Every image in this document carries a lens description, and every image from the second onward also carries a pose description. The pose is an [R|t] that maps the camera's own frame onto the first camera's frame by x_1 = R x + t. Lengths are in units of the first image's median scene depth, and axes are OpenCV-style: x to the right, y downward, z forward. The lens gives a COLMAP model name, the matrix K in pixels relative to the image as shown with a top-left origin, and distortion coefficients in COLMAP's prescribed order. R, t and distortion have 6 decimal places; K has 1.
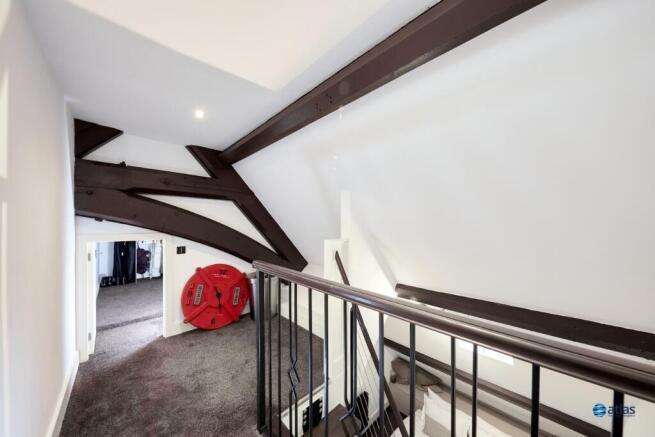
lens RADIAL K [[213.7, 0, 328.4], [0, 213.7, 226.0], [0, 0, 1]] dist [0.000012, -0.000012]
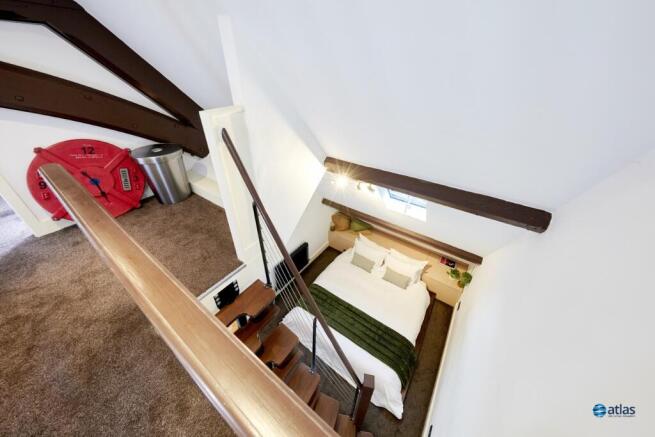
lens RADIAL K [[222.5, 0, 326.3], [0, 222.5, 201.6], [0, 0, 1]] dist [-0.001856, -0.000297]
pose [[0.983887, -0.079370, 0.160208, 0.177159], [-0.016796, 0.851070, 0.524784, -0.047696], [-0.178000, -0.519019, 0.836024, 0.174424]]
